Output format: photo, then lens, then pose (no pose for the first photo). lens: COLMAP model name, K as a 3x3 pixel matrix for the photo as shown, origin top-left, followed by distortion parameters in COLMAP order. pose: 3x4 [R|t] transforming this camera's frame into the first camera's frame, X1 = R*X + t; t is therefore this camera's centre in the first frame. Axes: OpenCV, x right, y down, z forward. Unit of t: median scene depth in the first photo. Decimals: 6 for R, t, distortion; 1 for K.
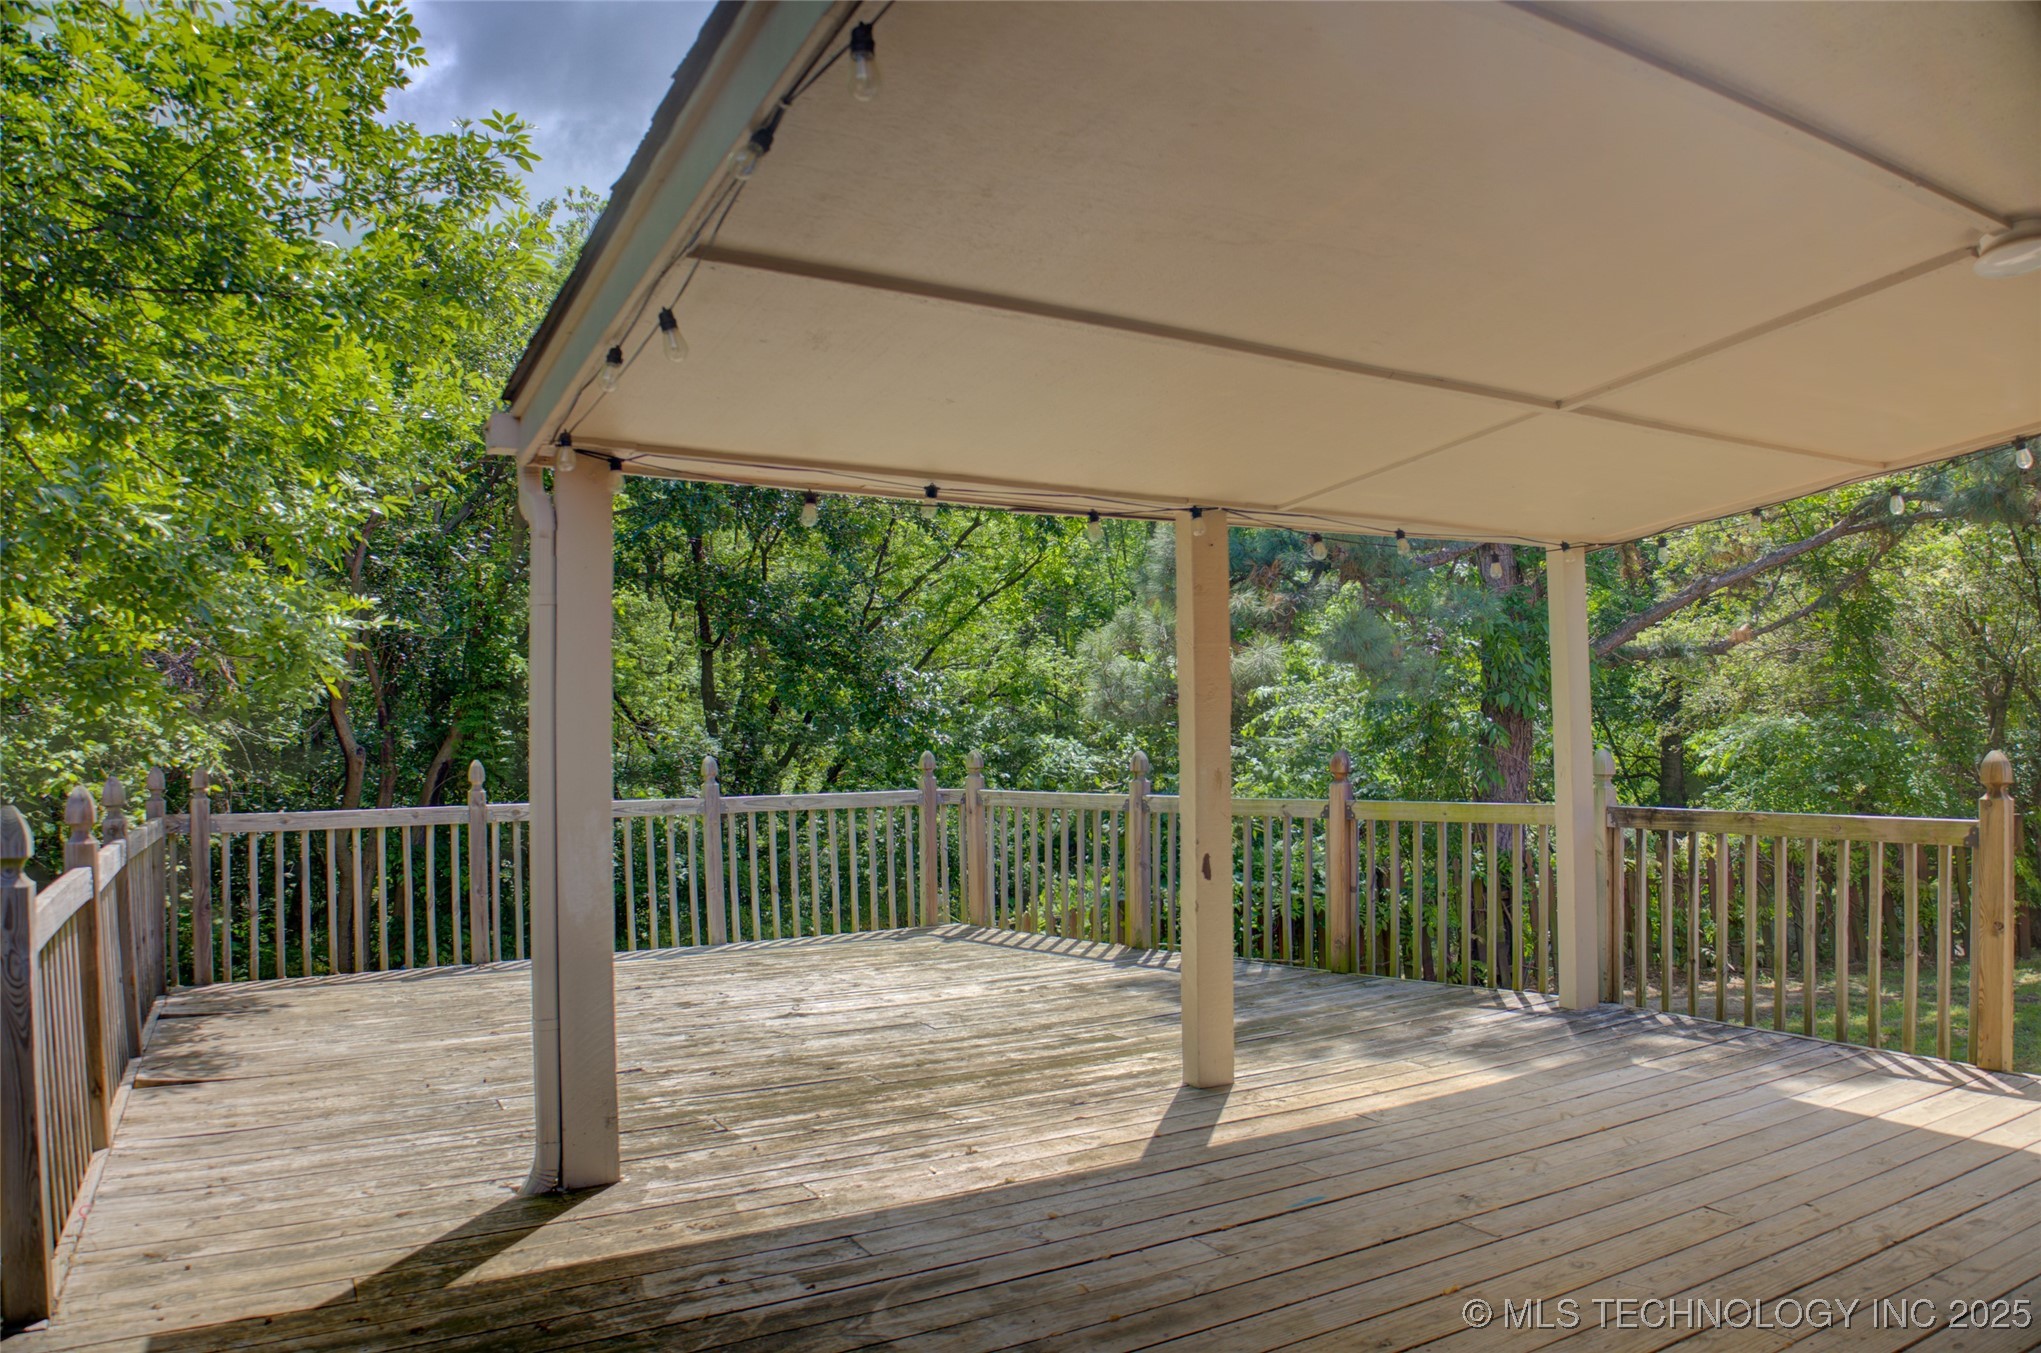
lens RADIAL K [[1372.1, 0, 1020.5], [0, 1372.1, 676.5], [0, 0, 1]] dist [-0.152082, 0.070053]
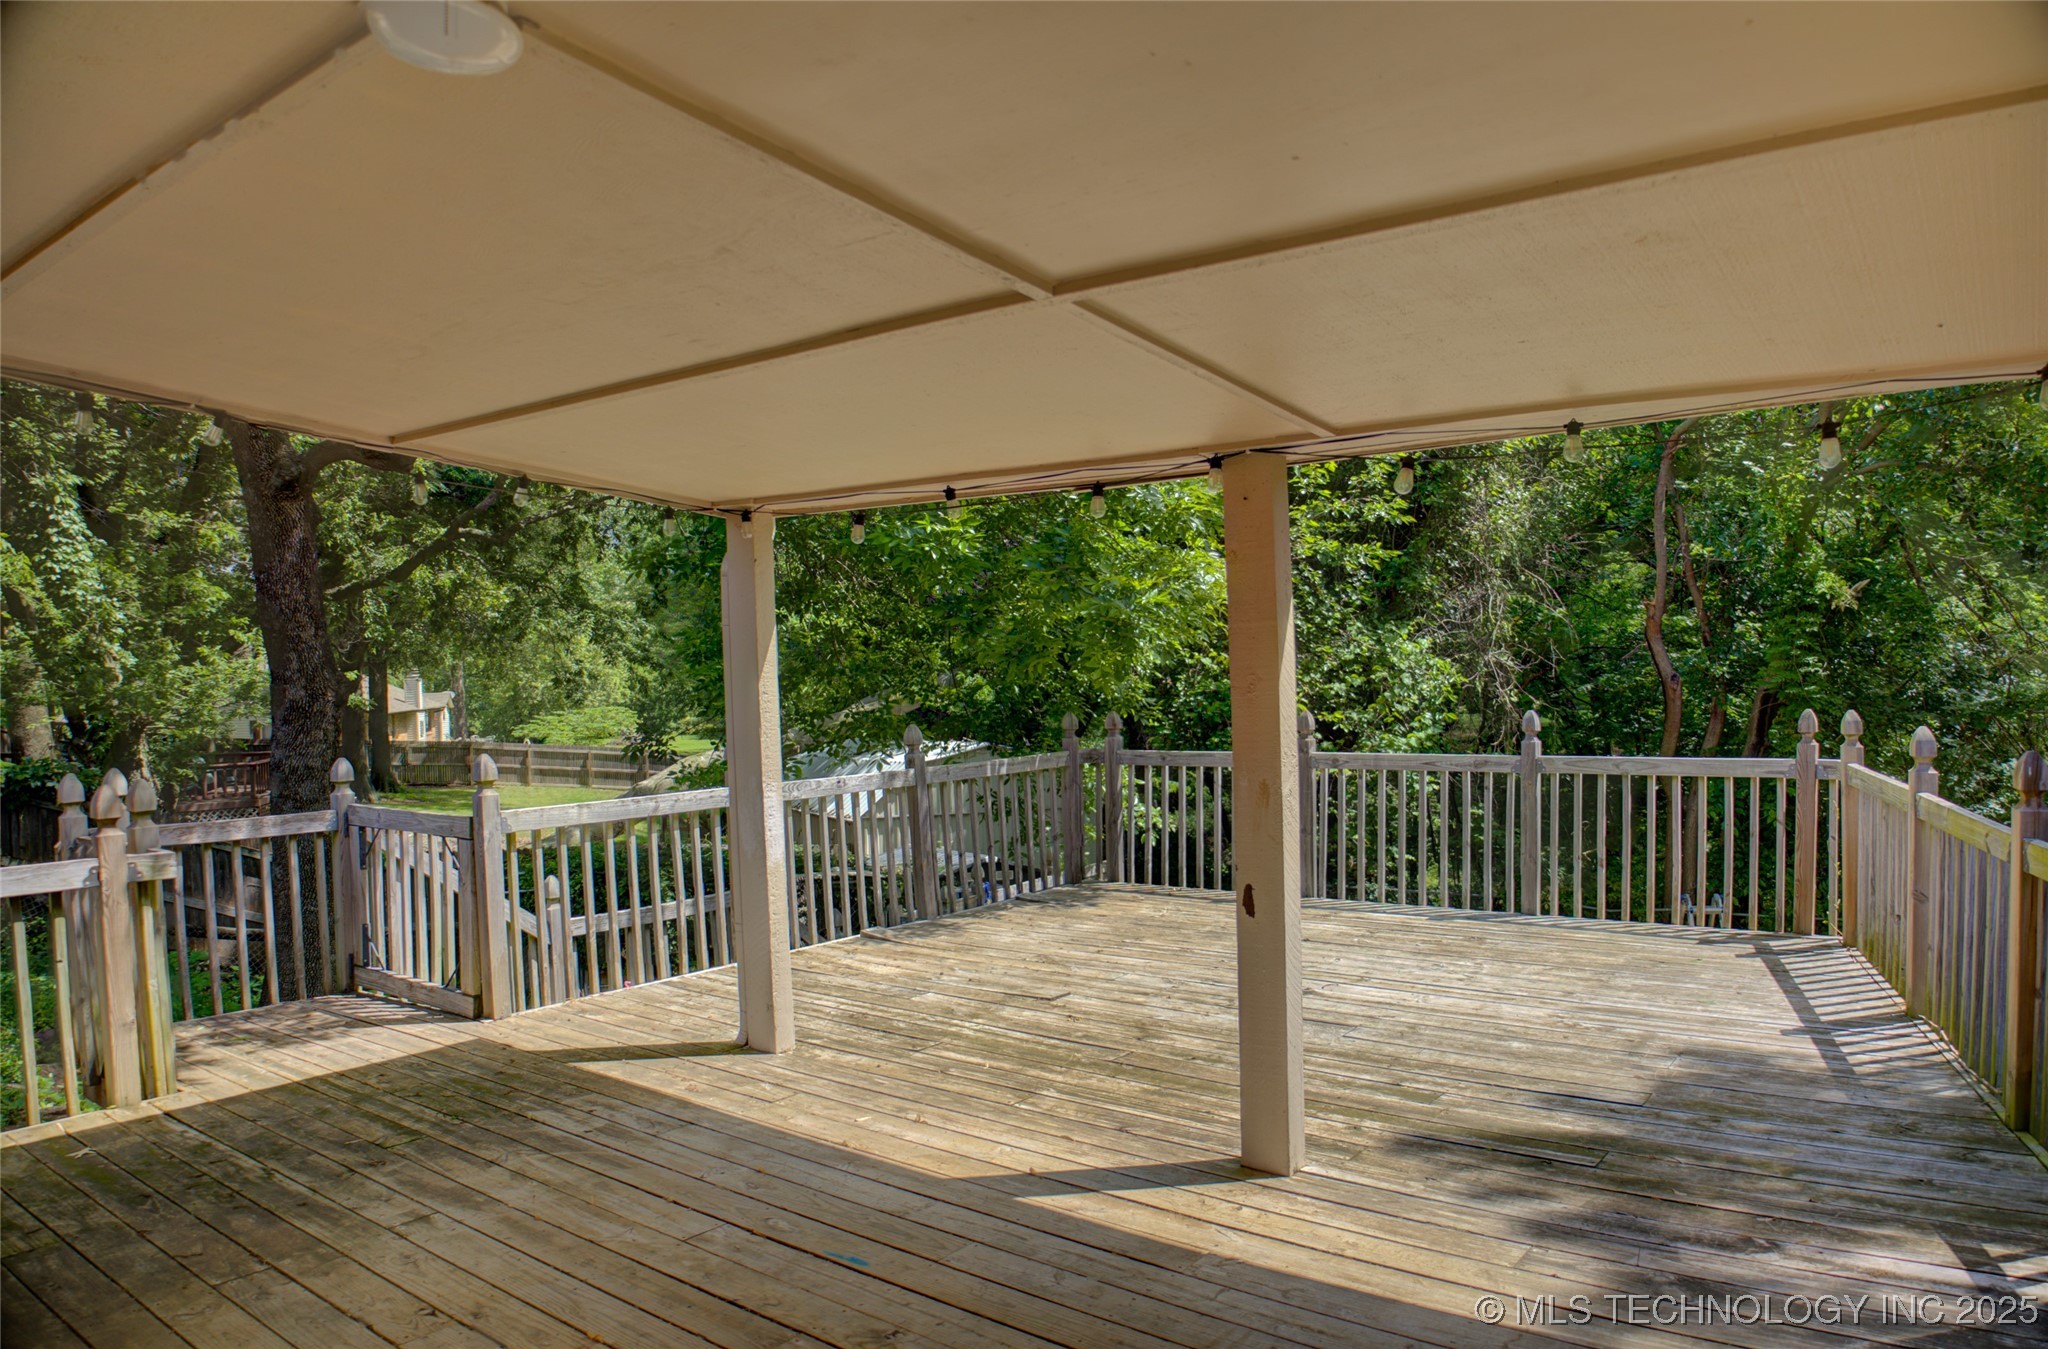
lens RADIAL K [[1378.2, 0, 1025.1], [0, 1378.2, 663.8], [0, 0, 1]] dist [-0.159748, 0.068227]
pose [[0.385706, 0.006817, -0.922596, 0.837519], [0.052012, 0.998222, 0.029120, -0.030409], [0.921154, -0.059218, 0.384666, 0.583840]]
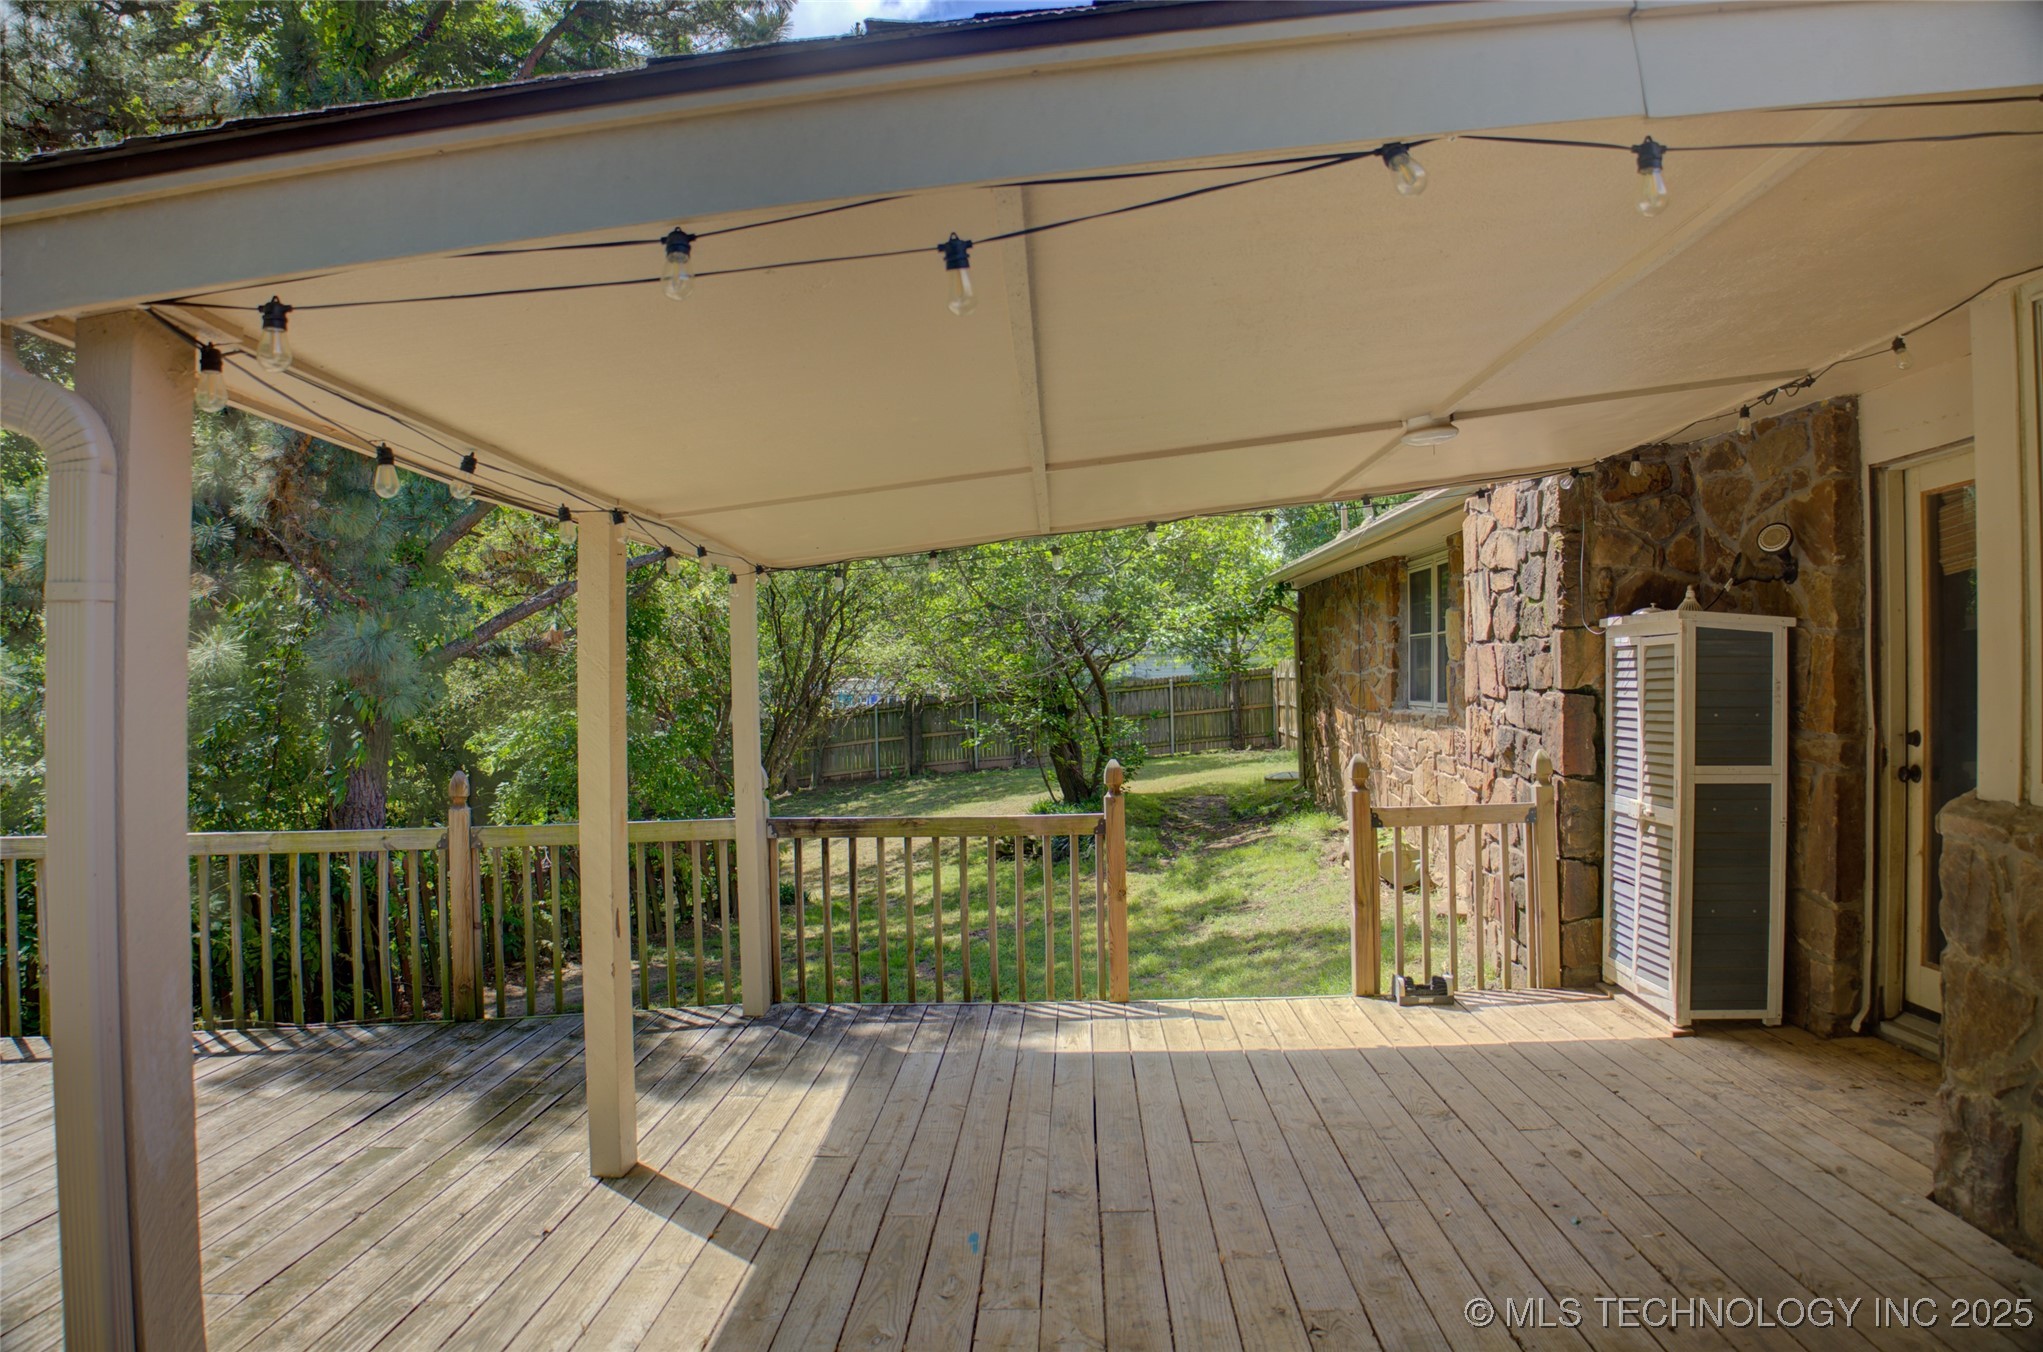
lens RADIAL K [[1373.4, 0, 1021.5], [0, 1373.4, 676.0], [0, 0, 1]] dist [-0.152082, 0.070053]
pose [[0.519932, 0.011131, 0.854135, -0.472731], [-0.022234, 0.999753, 0.000506, -0.025521], [-0.853918, -0.019253, 0.520051, 0.338406]]
